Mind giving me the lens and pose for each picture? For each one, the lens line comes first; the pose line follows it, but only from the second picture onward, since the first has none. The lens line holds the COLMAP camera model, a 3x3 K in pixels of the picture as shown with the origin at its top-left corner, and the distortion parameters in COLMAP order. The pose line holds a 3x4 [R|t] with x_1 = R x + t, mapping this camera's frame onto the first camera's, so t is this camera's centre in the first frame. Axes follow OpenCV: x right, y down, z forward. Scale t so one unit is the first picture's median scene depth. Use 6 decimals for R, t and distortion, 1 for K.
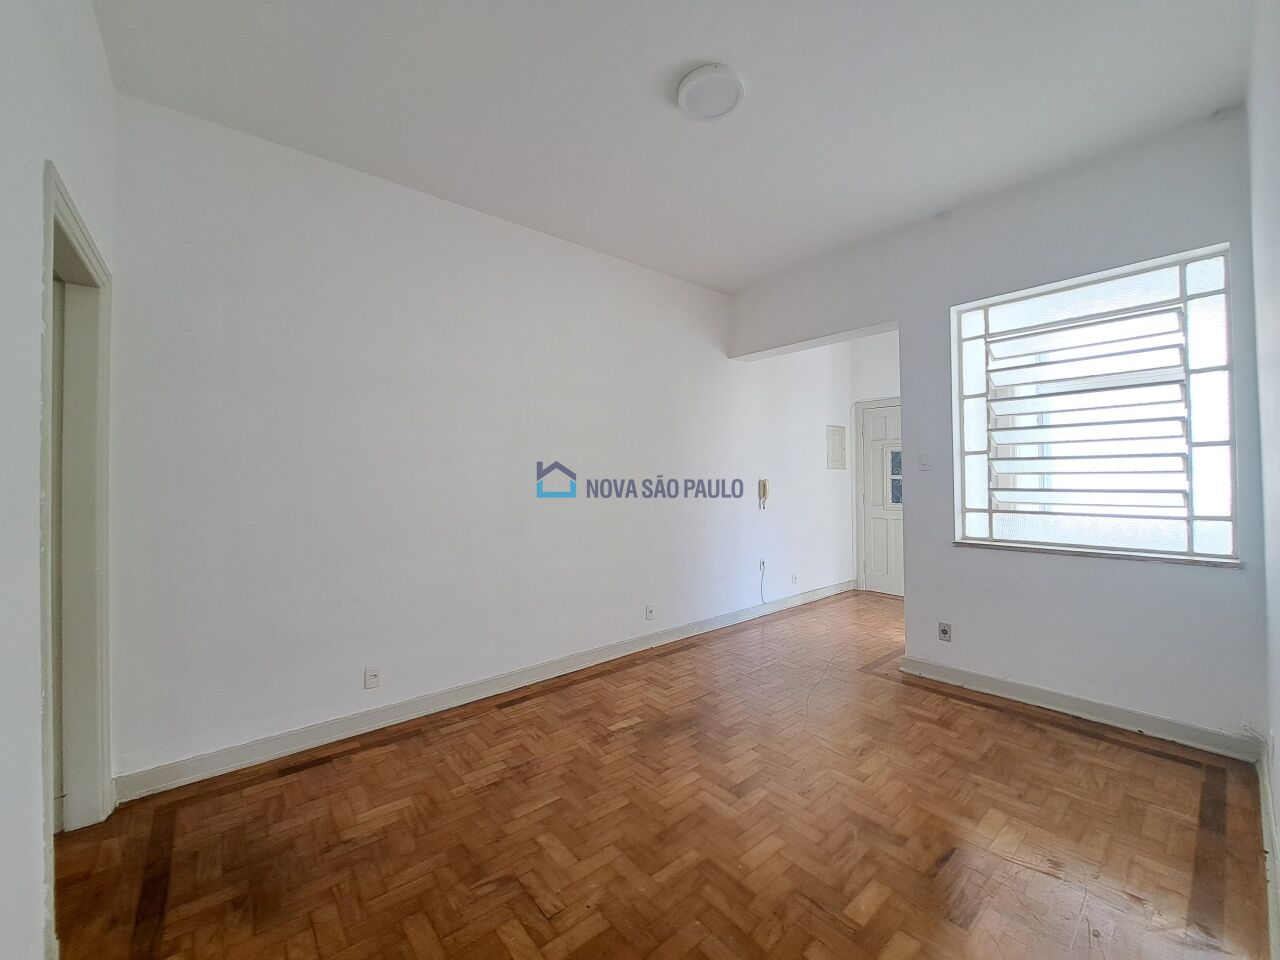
lens RADIAL K [[507.6, 0, 635.4], [0, 507.6, 472.0], [0, 0, 1]] dist [-0.016754, -0.000692]
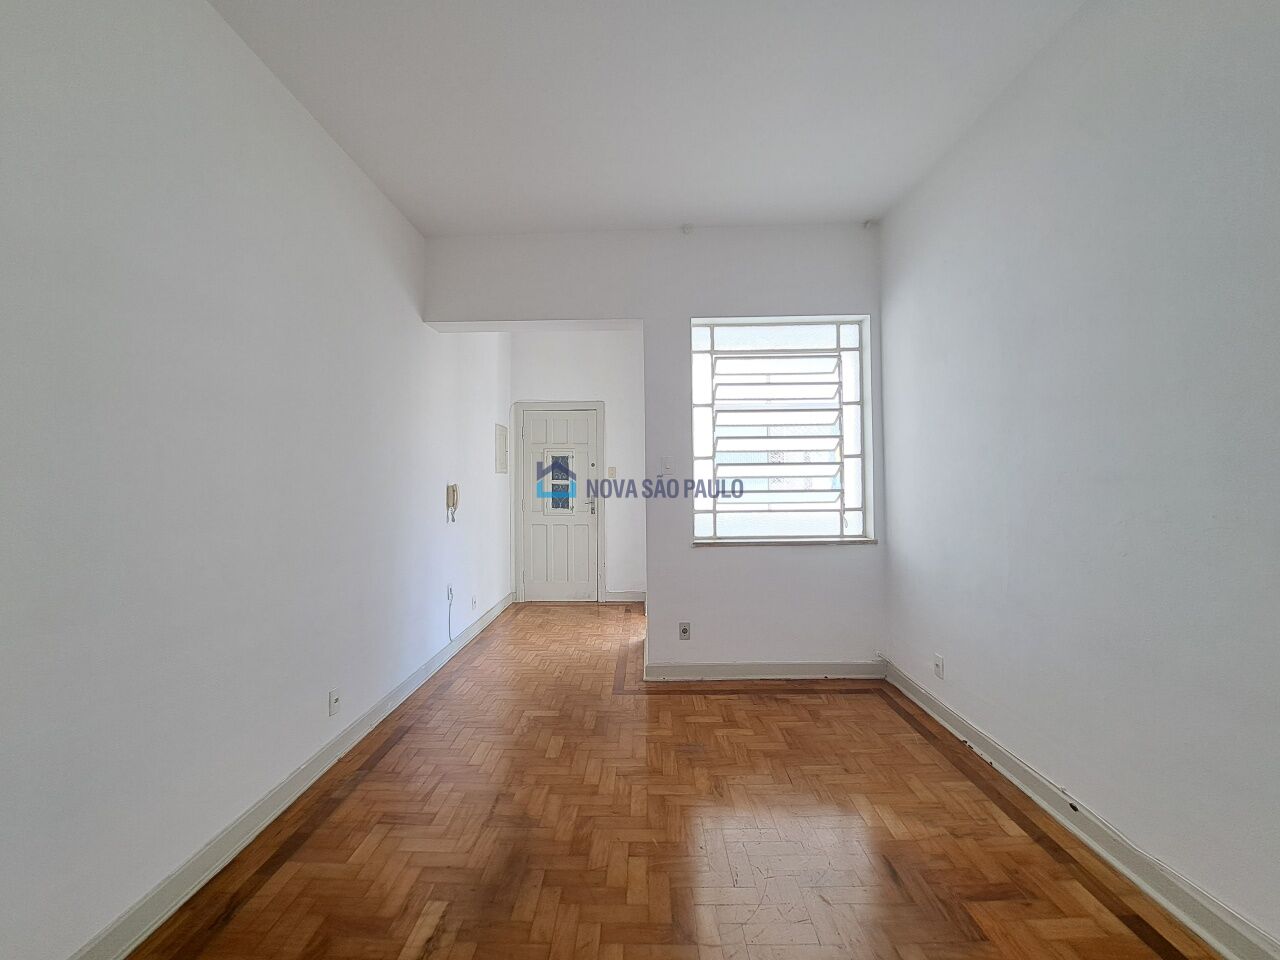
lens RADIAL K [[511.1, 0, 634.2], [0, 511.1, 468.9], [0, 0, 1]] dist [-0.015385, -0.000796]
pose [[0.653589, 0.017602, 0.756645, -0.301348], [-0.003970, 0.999796, -0.019829, 0.008917], [-0.756839, 0.009956, 0.653526, 0.479802]]
